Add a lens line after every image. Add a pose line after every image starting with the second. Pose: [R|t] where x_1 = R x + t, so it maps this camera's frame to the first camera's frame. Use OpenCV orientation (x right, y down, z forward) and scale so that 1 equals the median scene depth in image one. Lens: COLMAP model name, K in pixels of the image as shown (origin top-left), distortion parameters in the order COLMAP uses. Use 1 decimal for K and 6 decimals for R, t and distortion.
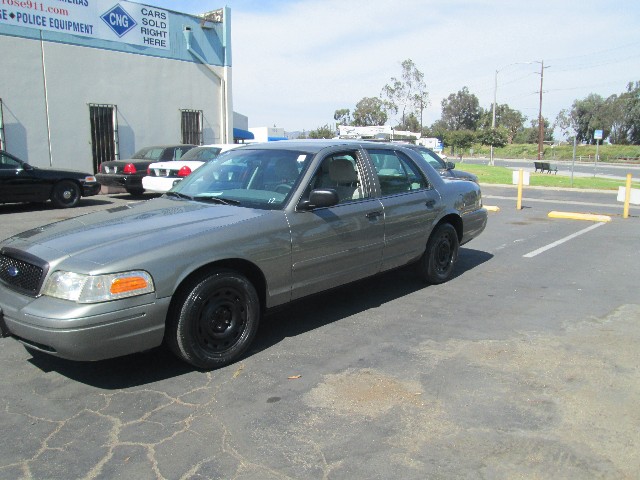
lens RADIAL K [[548.0, 0, 325.7], [0, 548.0, 241.9], [0, 0, 1]] dist [-0.046486, 0.019115]
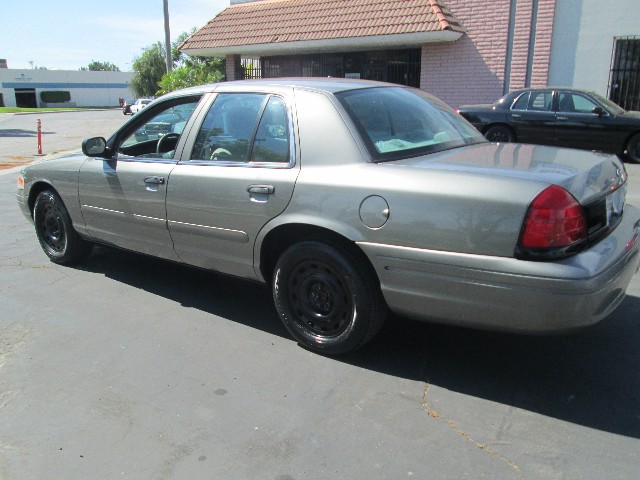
lens RADIAL K [[548.0, 0, 326.7], [0, 548.0, 240.7], [0, 0, 1]] dist [-0.046486, 0.019115]
pose [[0.070644, 0.259090, -0.963266, 0.296951], [-0.163012, 0.955695, 0.245098, -0.067594], [0.984092, 0.139710, 0.109749, 0.402178]]
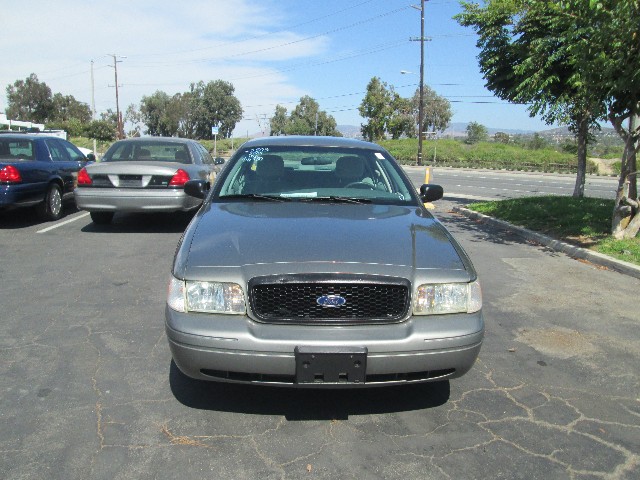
lens RADIAL K [[548.0, 0, 320.1], [0, 548.0, 241.2], [0, 0, 1]] dist [-0.046486, 0.019115]
pose [[0.712341, -0.106991, 0.693630, -0.286075], [0.099431, 0.993728, 0.051166, -0.018899], [-0.694754, 0.032521, 0.718512, 0.112884]]
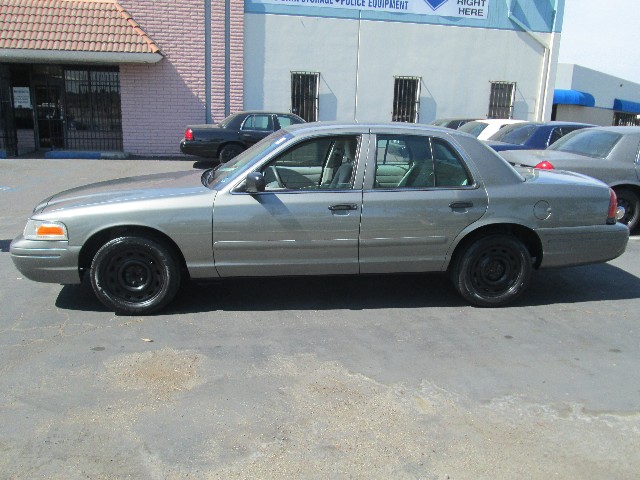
lens RADIAL K [[548.0, 0, 323.4], [0, 548.0, 242.3], [0, 0, 1]] dist [-0.046486, 0.019115]
pose [[0.744923, 0.178296, -0.642884, 0.226032], [-0.142723, 0.983908, 0.107499, -0.029797], [0.651705, 0.011676, 0.758382, 0.101109]]
